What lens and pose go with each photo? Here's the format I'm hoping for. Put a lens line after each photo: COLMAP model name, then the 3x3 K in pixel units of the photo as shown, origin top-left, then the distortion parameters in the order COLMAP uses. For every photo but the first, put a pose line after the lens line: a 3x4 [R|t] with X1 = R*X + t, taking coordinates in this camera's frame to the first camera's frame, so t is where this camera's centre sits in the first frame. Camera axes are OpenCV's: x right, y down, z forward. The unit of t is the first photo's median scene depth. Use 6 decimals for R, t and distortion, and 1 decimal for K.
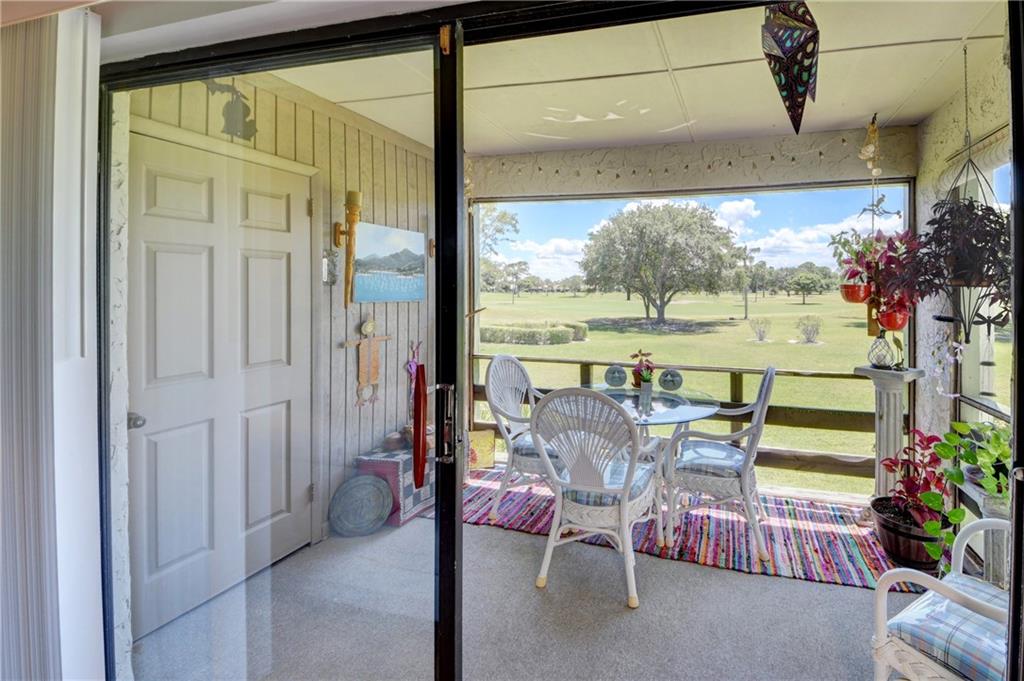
lens RADIAL K [[584.5, 0, 533.9], [0, 584.5, 275.7], [0, 0, 1]] dist [0.020276, -0.000648]
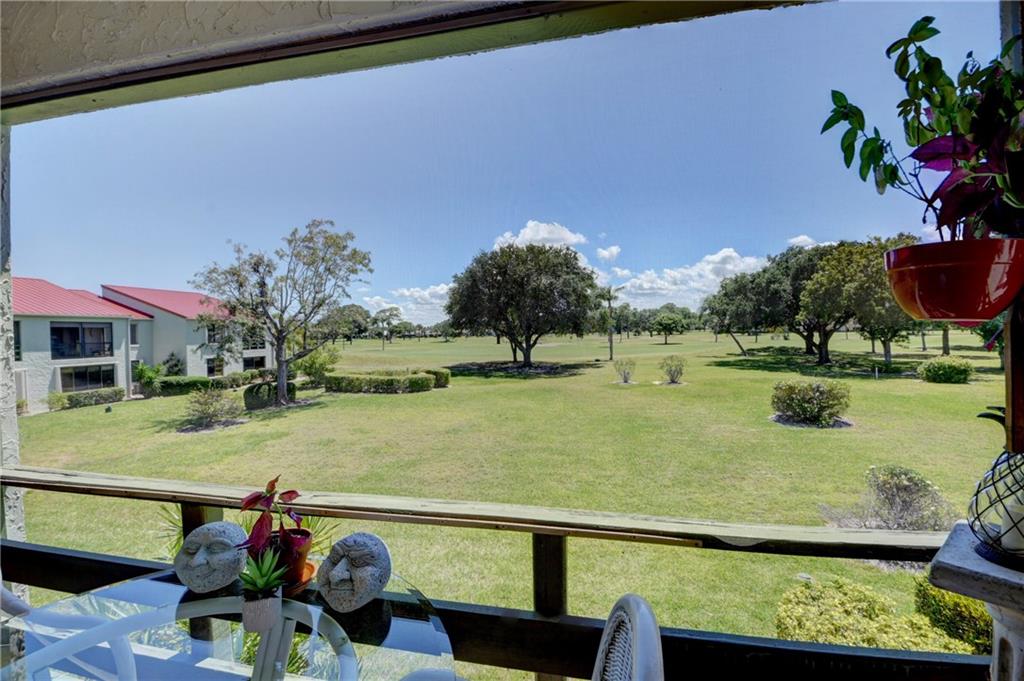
lens RADIAL K [[429.9, 0, 518.7], [0, 429.9, 341.1], [0, 0, 1]] dist [0.039086, -0.000014]
pose [[0.992429, -0.019838, 0.121208, 0.255203], [0.016147, 0.999378, 0.031361, 0.034465], [-0.121755, -0.029166, 0.992132, 0.636324]]
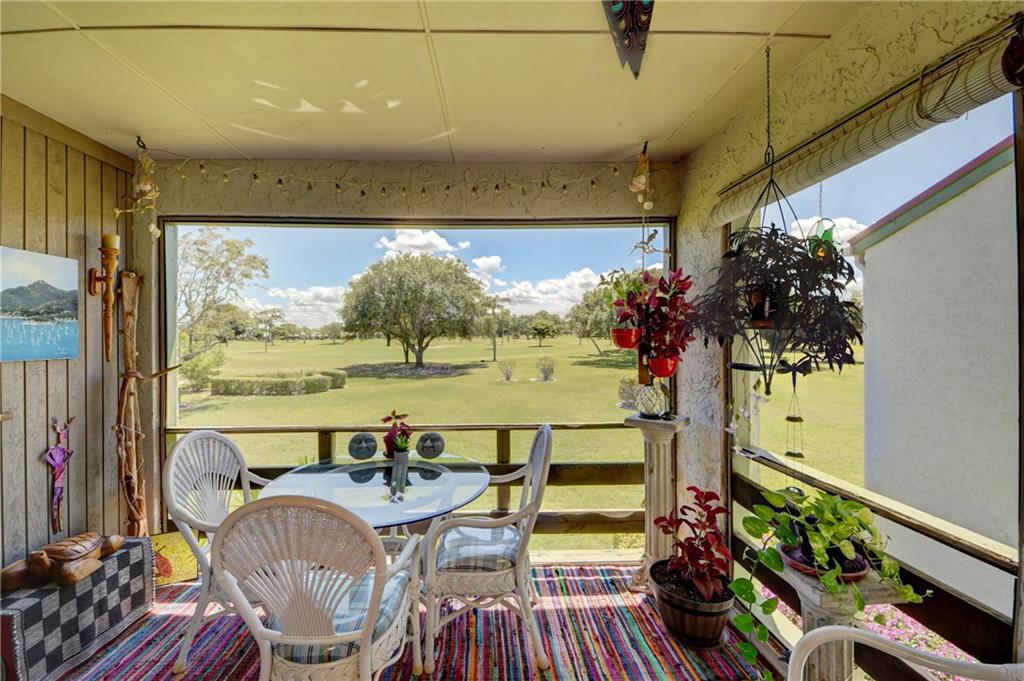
lens RADIAL K [[490.6, 0, 495.4], [0, 490.6, 332.5], [0, 0, 1]] dist [0.069785, -0.064649]
pose [[0.933405, -0.011058, 0.358654, 0.059677], [0.004552, 0.999809, 0.018981, 0.004214], [-0.358795, -0.016085, 0.933278, 0.268303]]
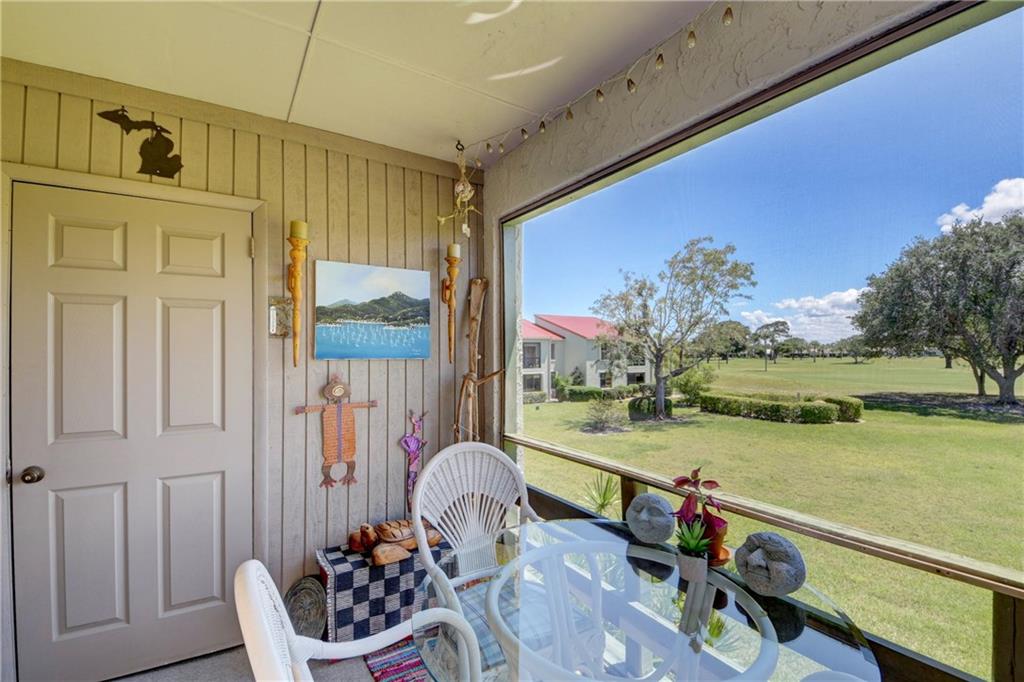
lens RADIAL K [[458.9, 0, 494.5], [0, 458.9, 348.4], [0, 0, 1]] dist [0.027788, -0.023894]
pose [[0.762025, -0.016417, -0.647340, 0.251211], [0.015882, 0.999852, -0.006663, 0.031986], [0.647353, -0.005204, 0.762172, 0.560766]]
